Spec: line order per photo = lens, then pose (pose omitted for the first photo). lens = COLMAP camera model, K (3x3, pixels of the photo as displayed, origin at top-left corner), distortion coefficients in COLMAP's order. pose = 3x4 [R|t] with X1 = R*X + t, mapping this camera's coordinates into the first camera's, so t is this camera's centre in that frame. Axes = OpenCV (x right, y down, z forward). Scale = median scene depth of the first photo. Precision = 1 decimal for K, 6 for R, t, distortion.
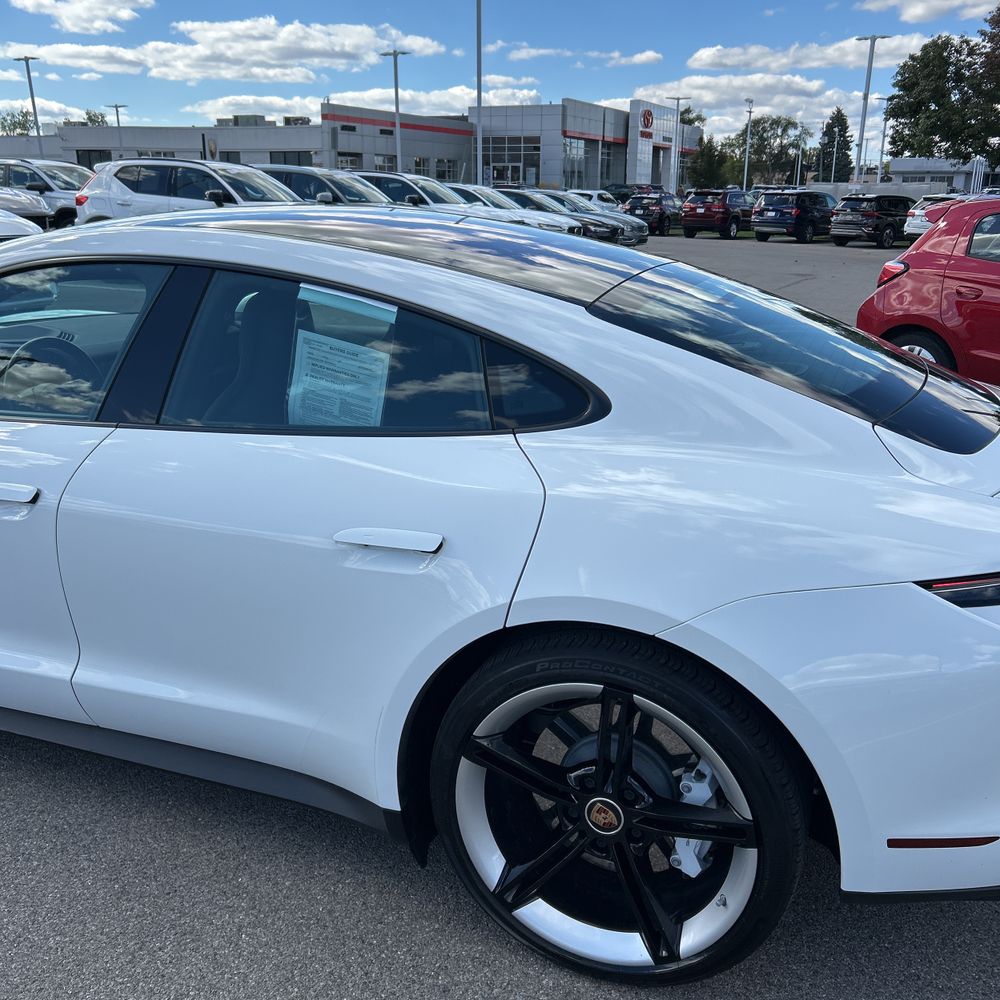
lens RADIAL K [[1005.4, 0, 505.2], [0, 1005.4, 501.0], [0, 0, 1]] dist [0.025187, -0.029597]
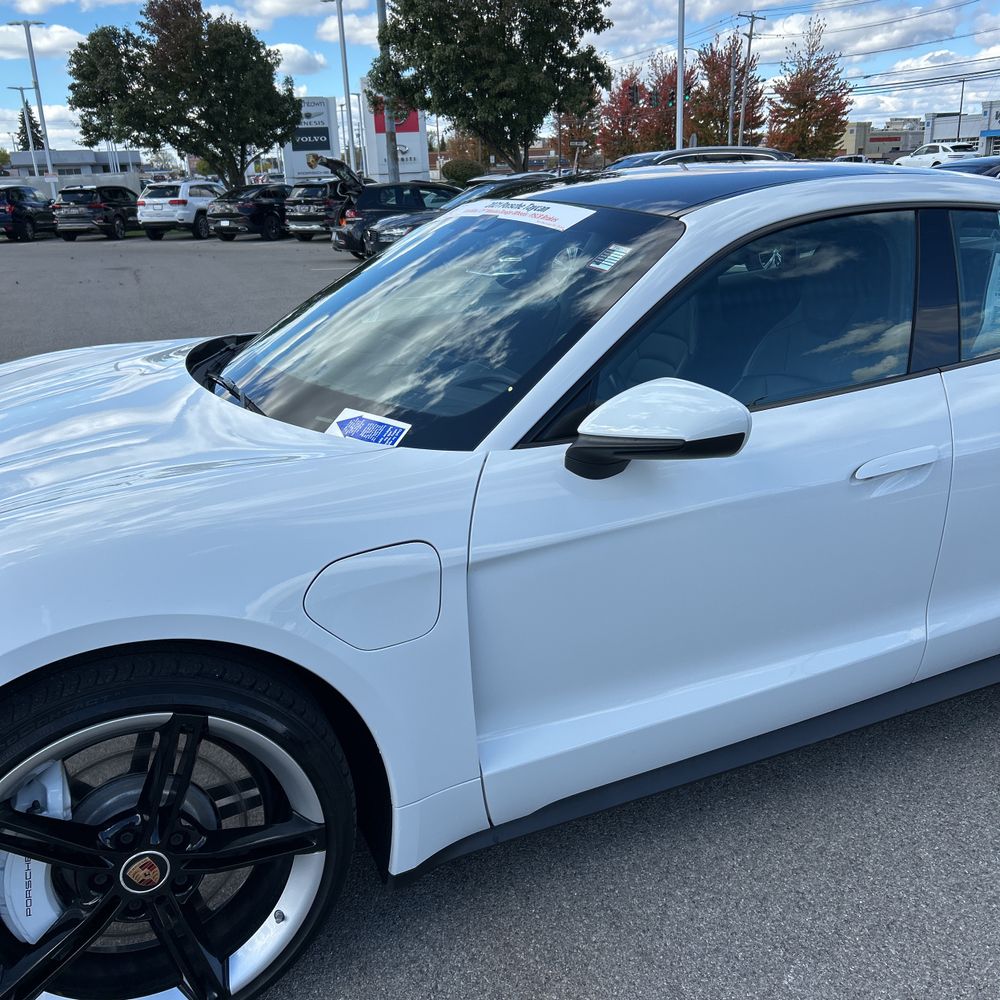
lens RADIAL K [[1003.8, 0, 504.5], [0, 1003.8, 503.2], [0, 0, 1]] dist [0.023567, -0.009964]
pose [[0.706899, -0.257624, 0.658729, -0.142563], [0.251922, 0.961940, 0.105864, -0.016738], [-0.660931, 0.091114, 0.744895, 0.056611]]
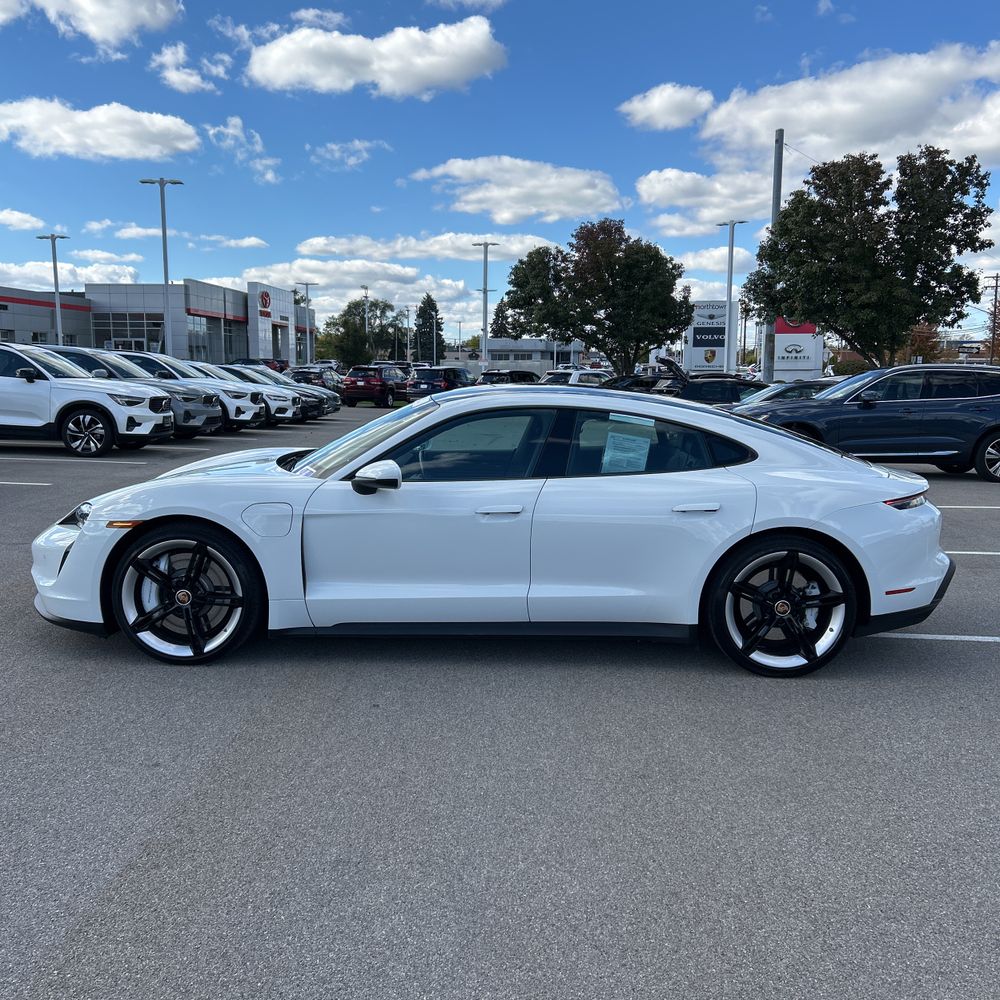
lens RADIAL K [[988.0, 0, 506.9], [0, 988.0, 496.5], [0, 0, 1]] dist [0.102133, -0.240633]
pose [[0.929761, -0.049645, 0.364800, -0.132351], [0.109532, 0.983299, -0.145348, 0.028830], [-0.351492, 0.175096, 0.919671, -0.103851]]
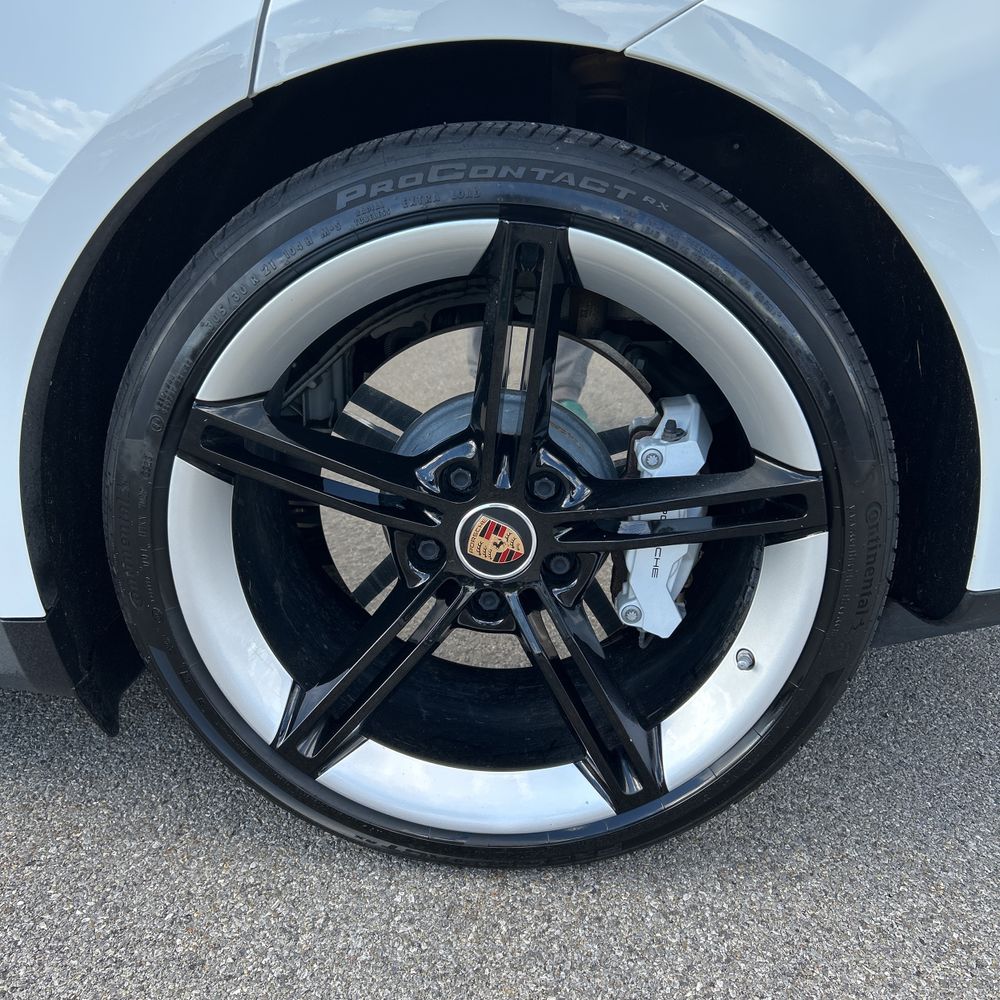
lens RADIAL K [[1014.5, 0, 500.0], [0, 1014.5, 500.0], [0, 0, 1]] dist [0.012896, 0.001304]
pose [[0.944393, -0.105510, 0.311431, -0.004528], [0.086733, 0.993510, 0.073582, 0.022808], [-0.317174, -0.042479, 0.947416, 0.047463]]
